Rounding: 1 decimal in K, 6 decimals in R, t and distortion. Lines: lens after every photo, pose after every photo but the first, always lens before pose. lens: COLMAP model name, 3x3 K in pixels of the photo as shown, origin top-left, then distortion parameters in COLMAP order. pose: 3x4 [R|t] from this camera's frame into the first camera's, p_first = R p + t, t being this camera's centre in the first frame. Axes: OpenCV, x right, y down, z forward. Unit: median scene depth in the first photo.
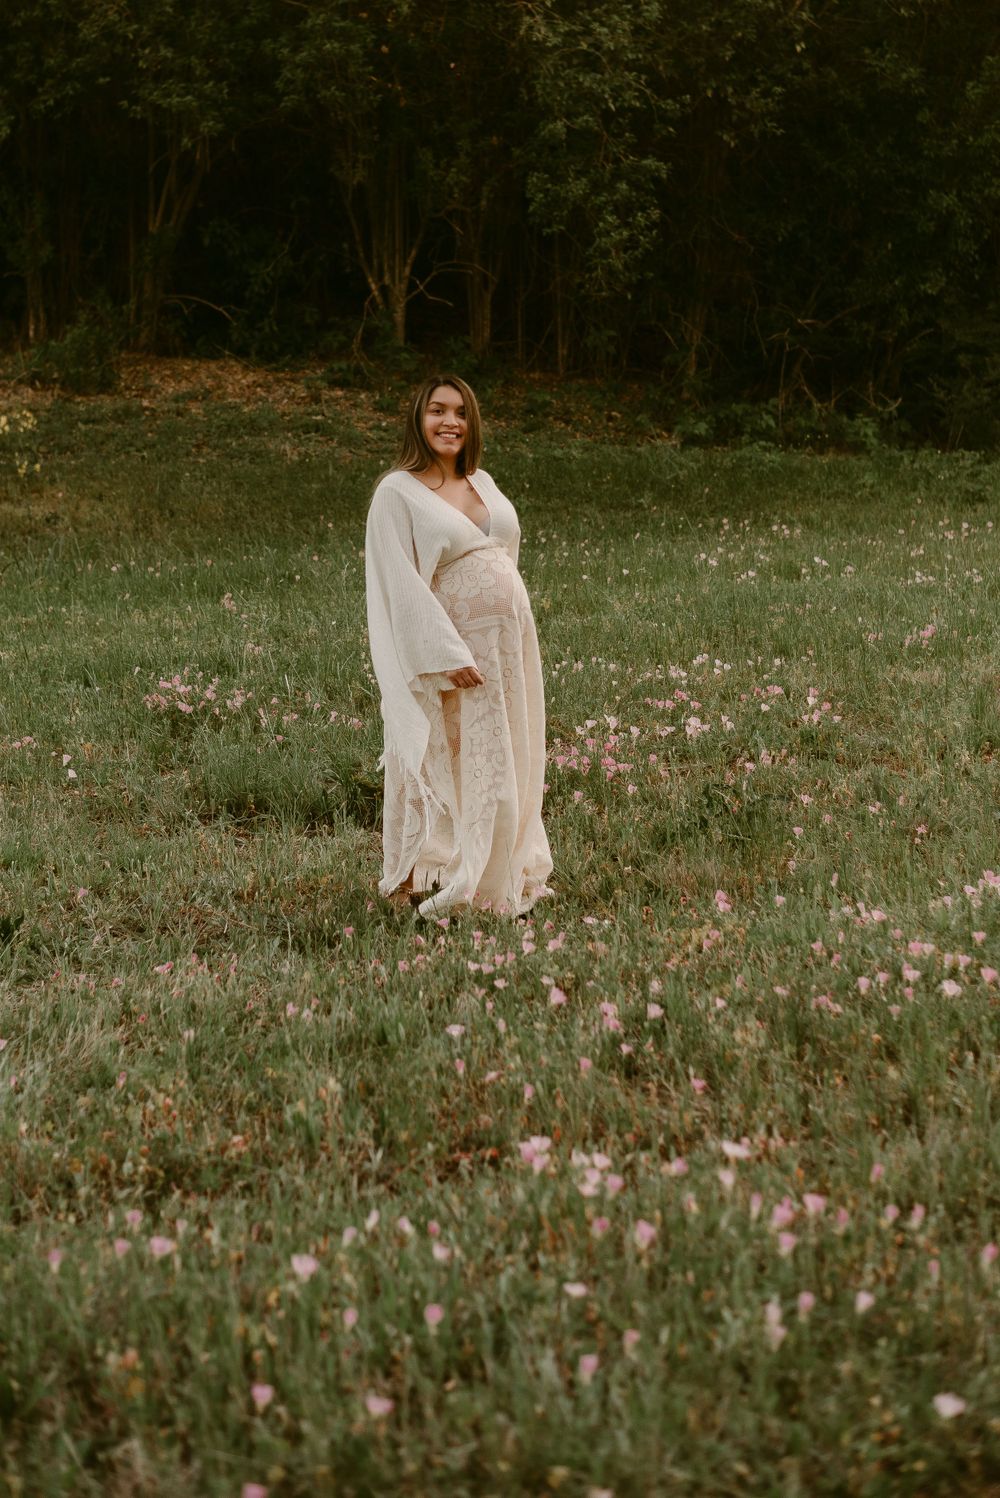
lens RADIAL K [[2827.6, 0, 366.1], [0, 2827.6, 492.2], [0, 0, 1]] dist [0.018321, 0.019242]
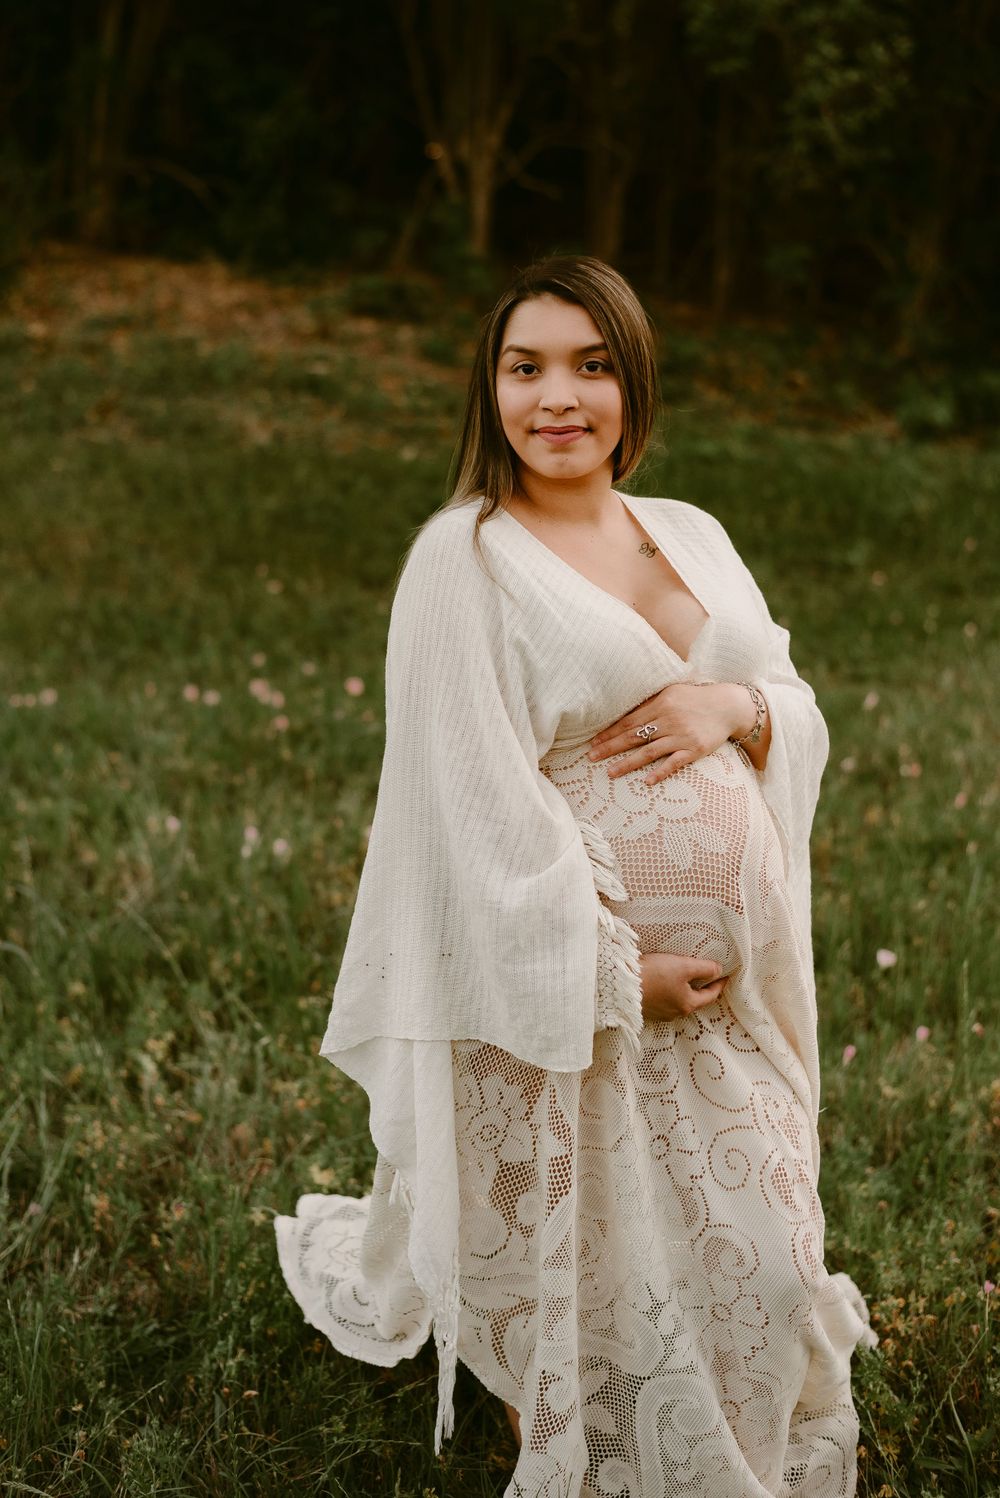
lens RADIAL K [[2324.3, 0, 494.6], [0, 2324.3, 741.7], [0, 0, 1]] dist [0.025339, -0.084983]
pose [[0.998473, 0.053431, -0.014001, 0.024517], [-0.050648, 0.986793, 0.153864, -0.019902], [0.022037, -0.152920, 0.987993, 0.377705]]
